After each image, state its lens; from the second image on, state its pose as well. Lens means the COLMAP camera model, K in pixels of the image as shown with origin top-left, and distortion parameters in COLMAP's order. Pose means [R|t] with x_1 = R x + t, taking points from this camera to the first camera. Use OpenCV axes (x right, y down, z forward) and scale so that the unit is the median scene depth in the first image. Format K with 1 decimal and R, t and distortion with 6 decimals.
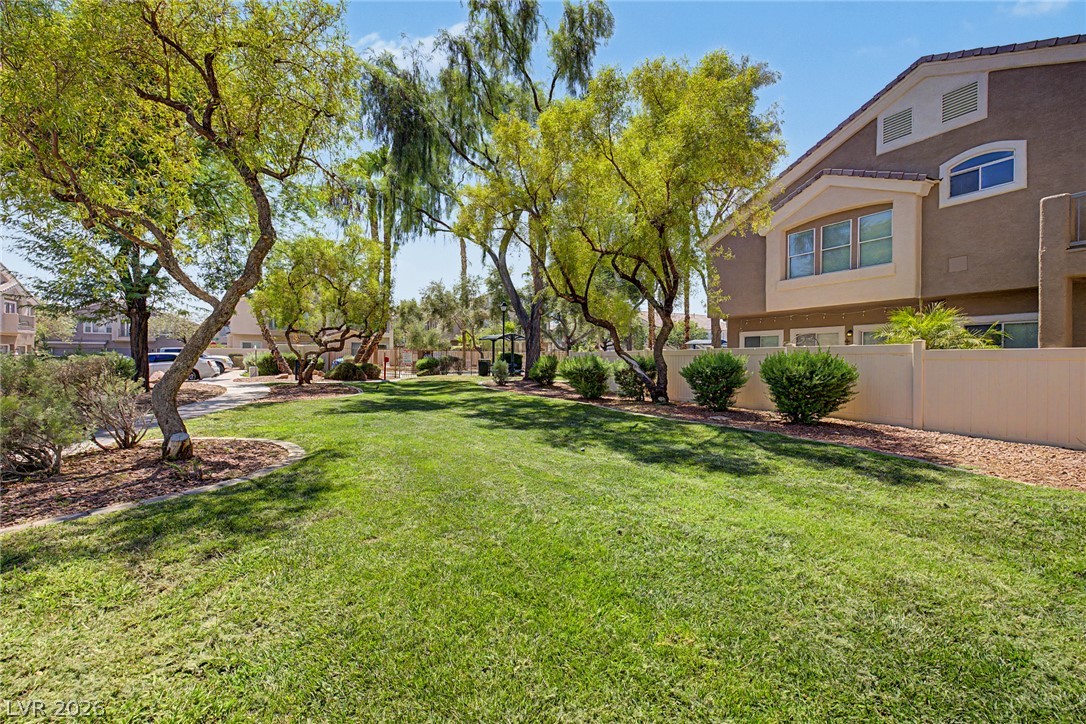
lens RADIAL K [[463.0, 0, 543.0], [0, 463.0, 362.0], [0, 0, 1]] dist [0.001571, 0.000482]
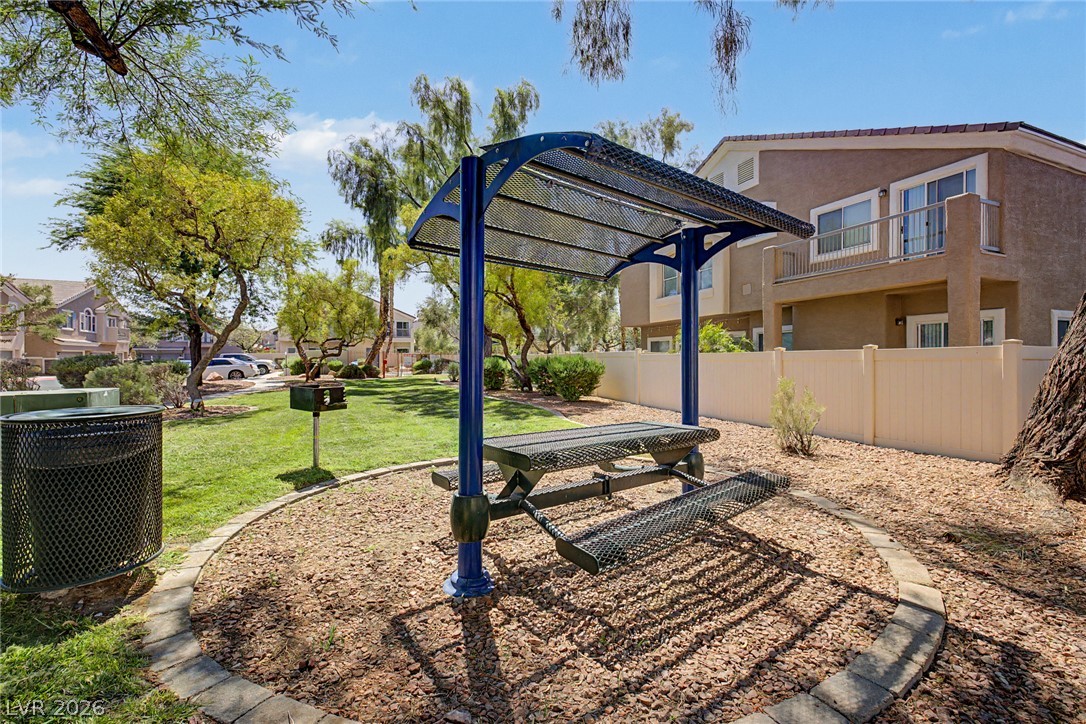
lens RADIAL K [[463.0, 0, 543.0], [0, 463.0, 362.0], [0, 0, 1]] dist [0.001571, 0.000482]
pose [[0.994947, -0.007967, -0.100084, 0.315014], [0.007886, 0.999968, -0.001211, -0.001024], [0.100090, 0.000416, 0.994978, -0.302055]]
